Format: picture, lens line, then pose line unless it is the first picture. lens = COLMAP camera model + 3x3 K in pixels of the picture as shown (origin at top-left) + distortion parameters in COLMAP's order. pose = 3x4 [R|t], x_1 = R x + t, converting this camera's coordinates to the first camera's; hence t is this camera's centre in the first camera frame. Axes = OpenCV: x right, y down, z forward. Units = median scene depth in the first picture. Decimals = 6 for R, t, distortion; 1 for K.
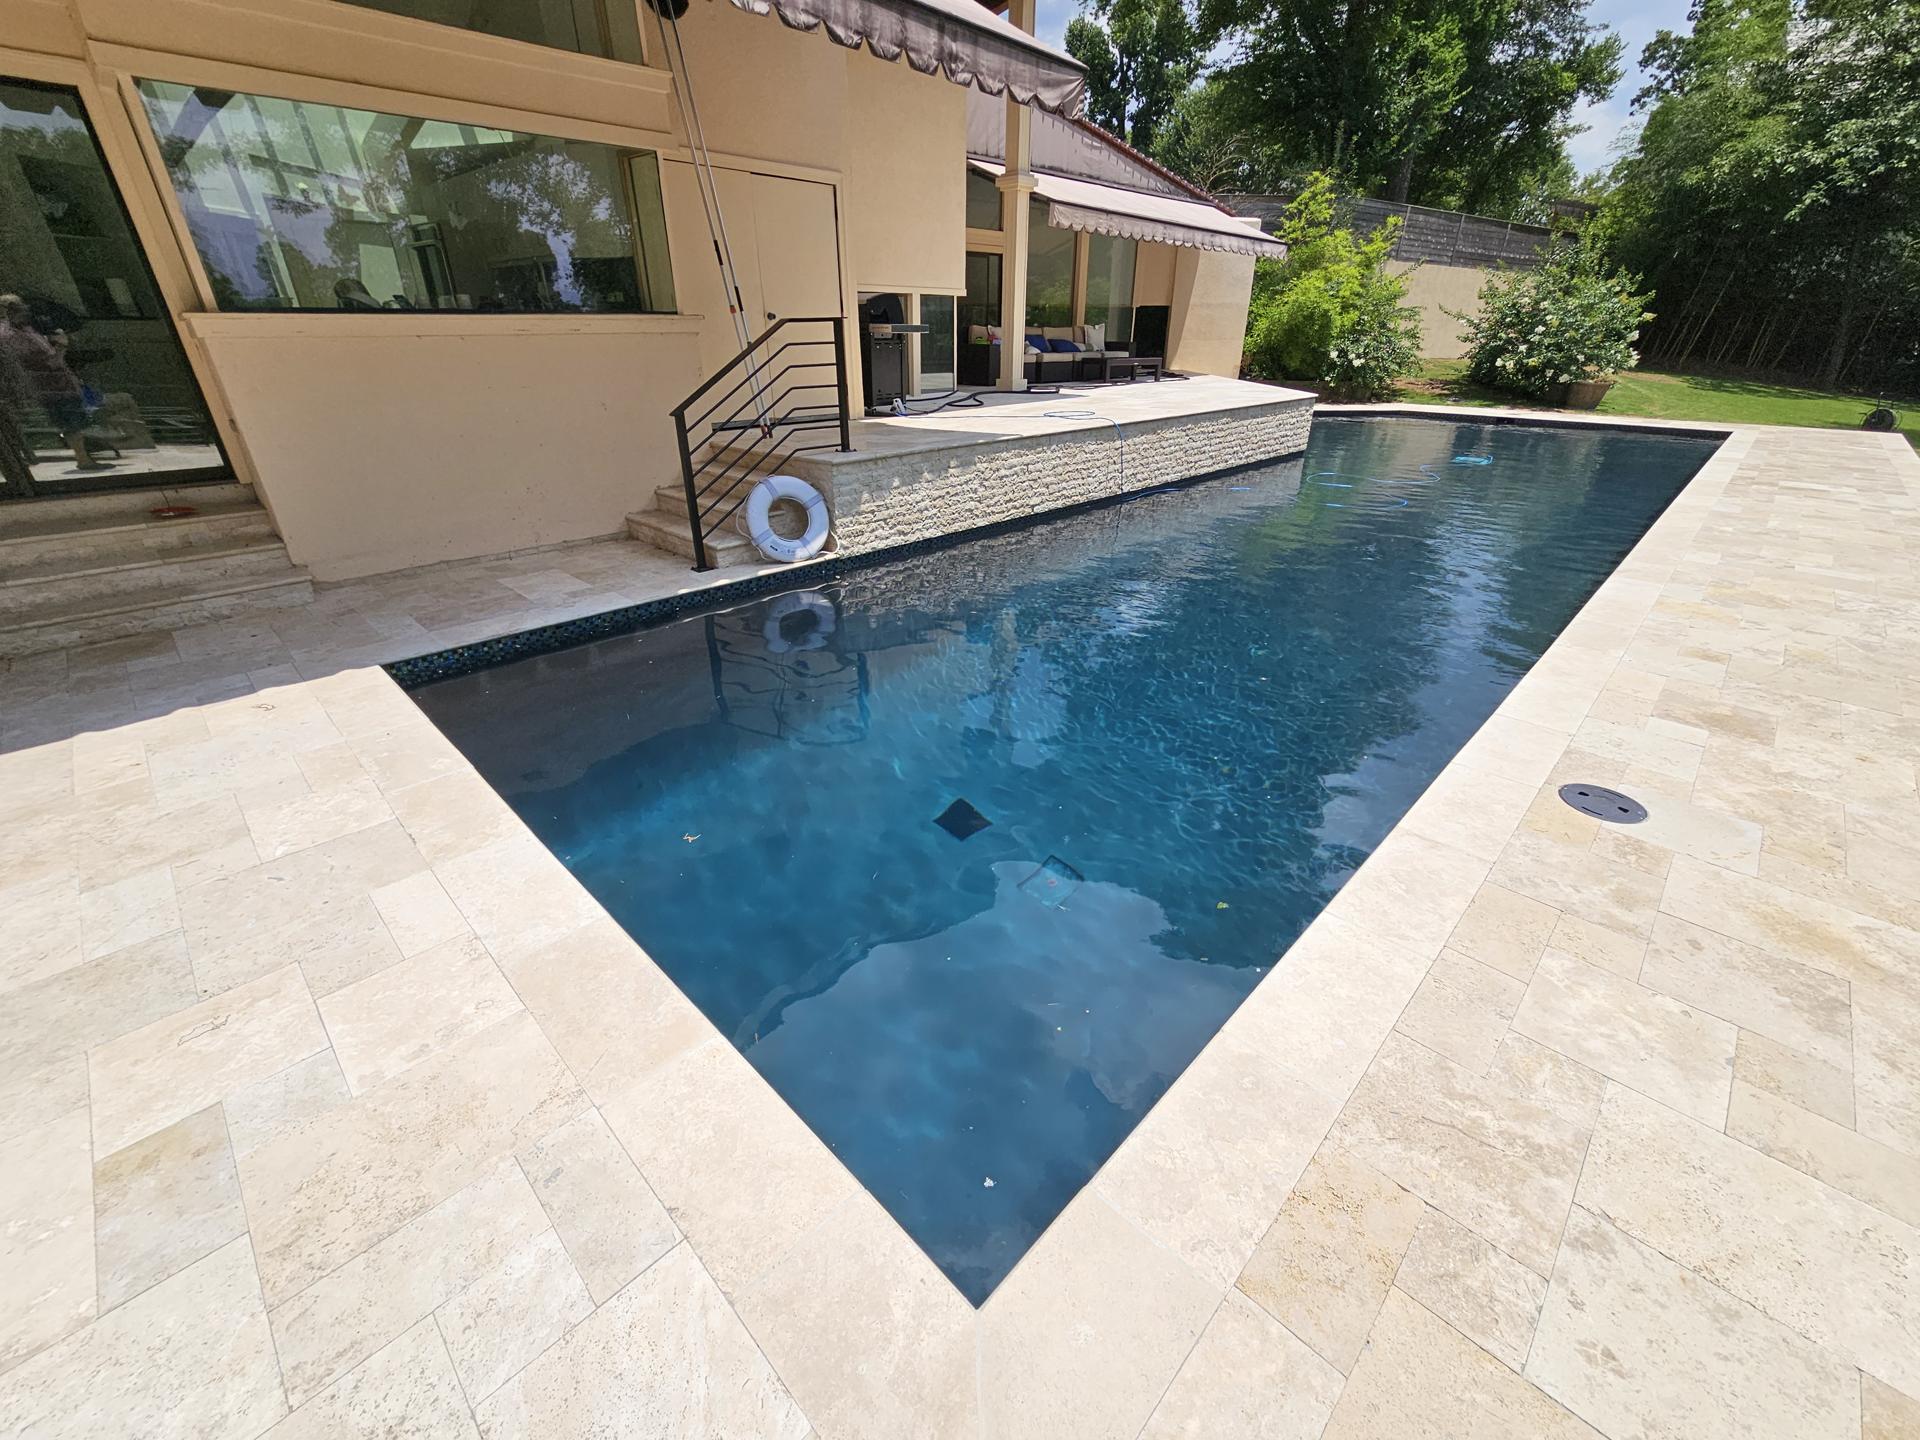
lens RADIAL K [[765.1, 0, 960.0], [0, 765.1, 720.0], [0, 0, 1]] dist [0.020753, -0.003868]
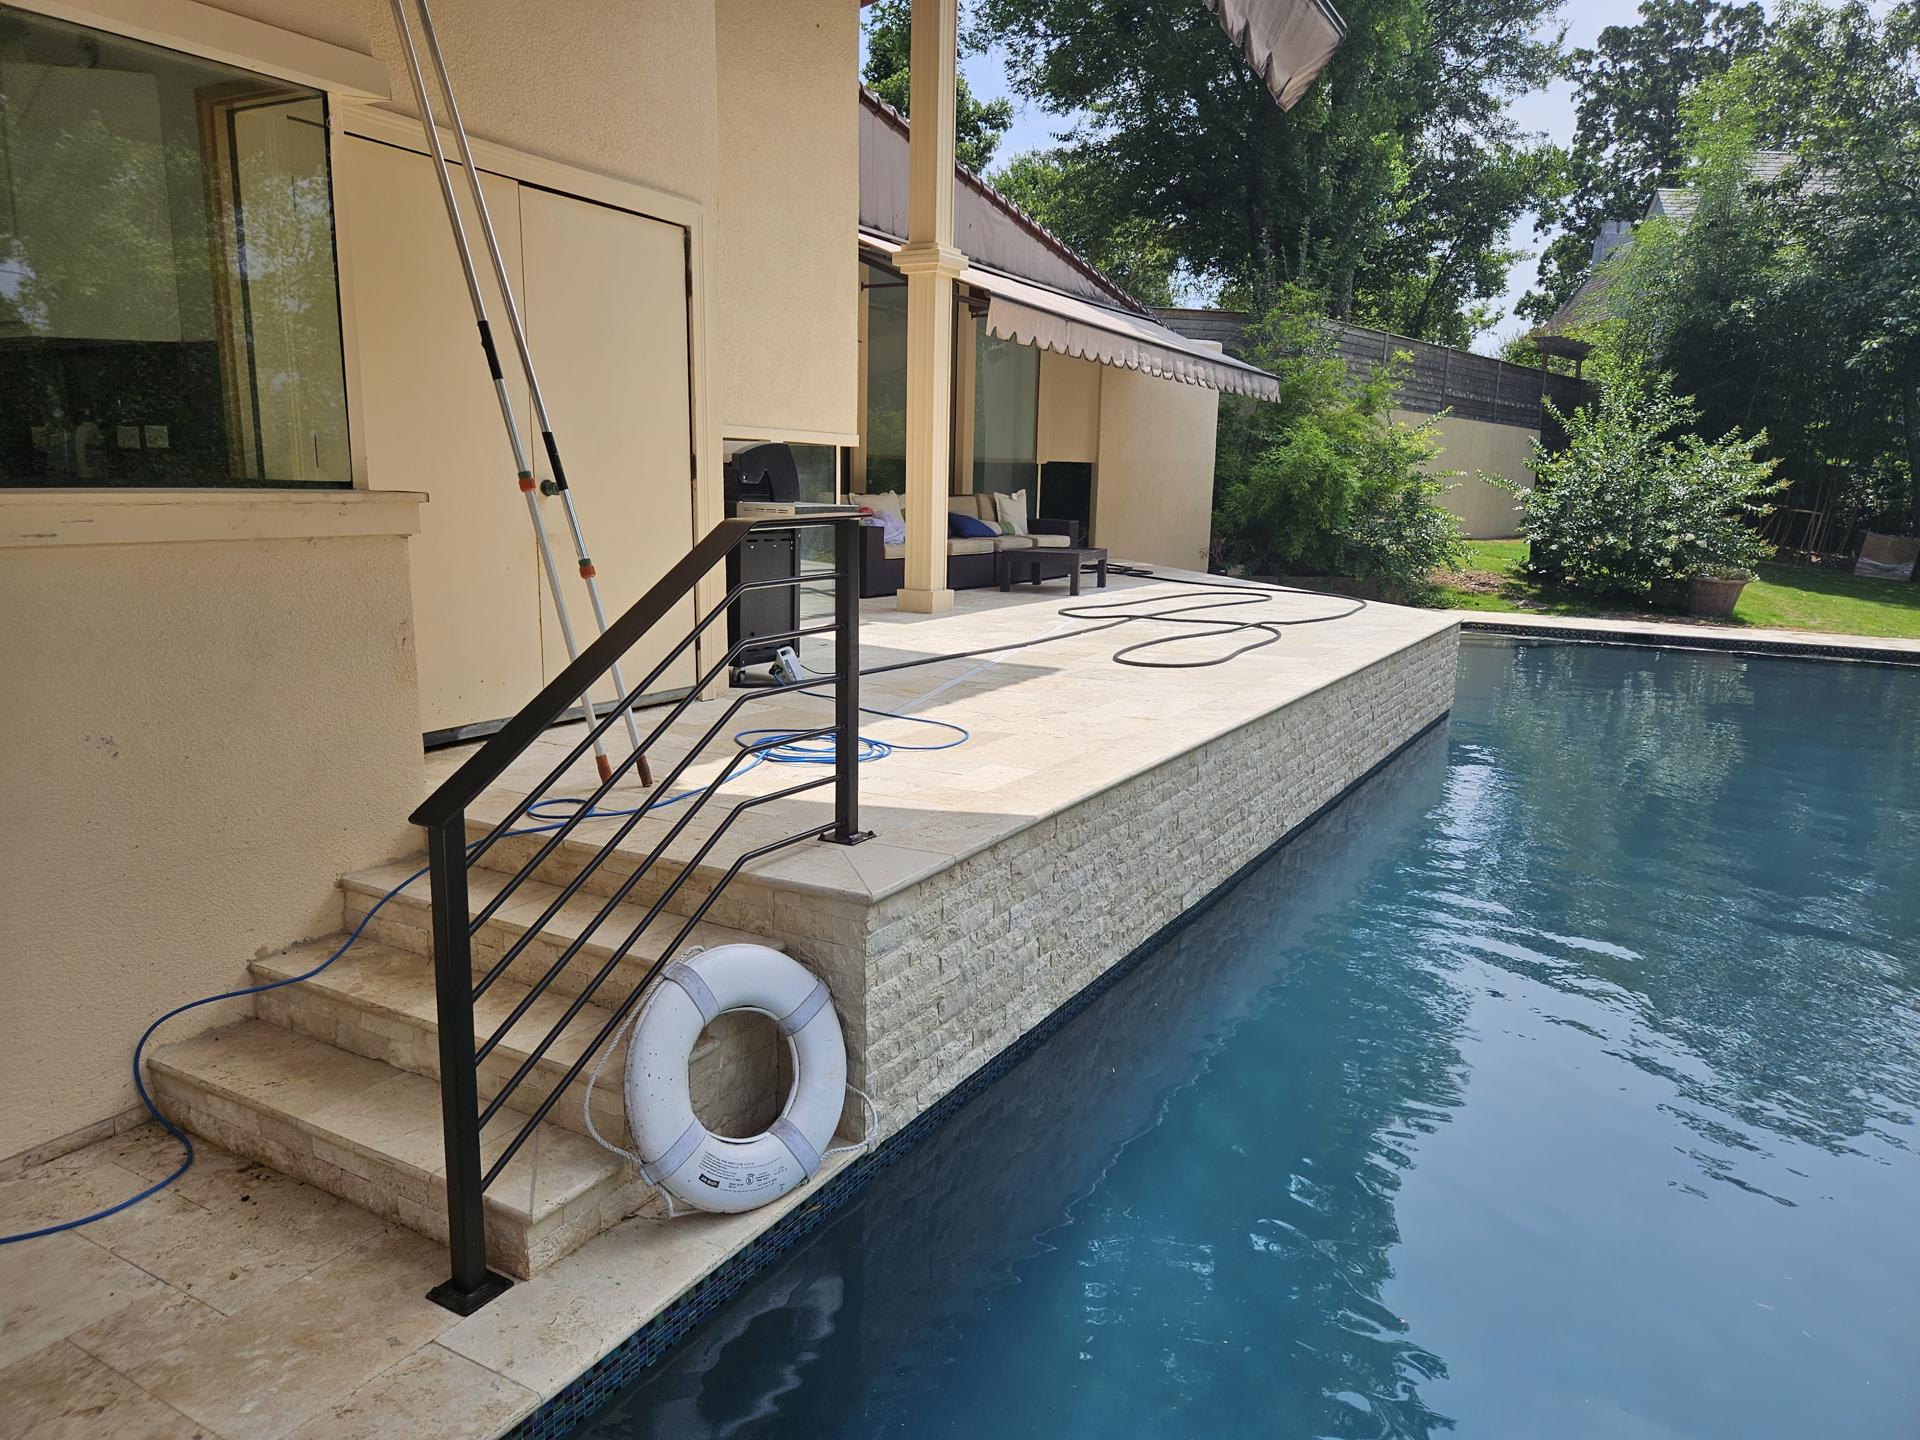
lens RADIAL K [[1364.8, 0, 960.0], [0, 1364.8, 720.0], [0, 0, 1]] dist [0.081036, -0.002331]
pose [[0.976767, -0.016901, 0.213636, -0.124912], [0.078852, 0.955295, -0.284944, -0.112922], [-0.199269, 0.295170, 0.934434, 0.190642]]
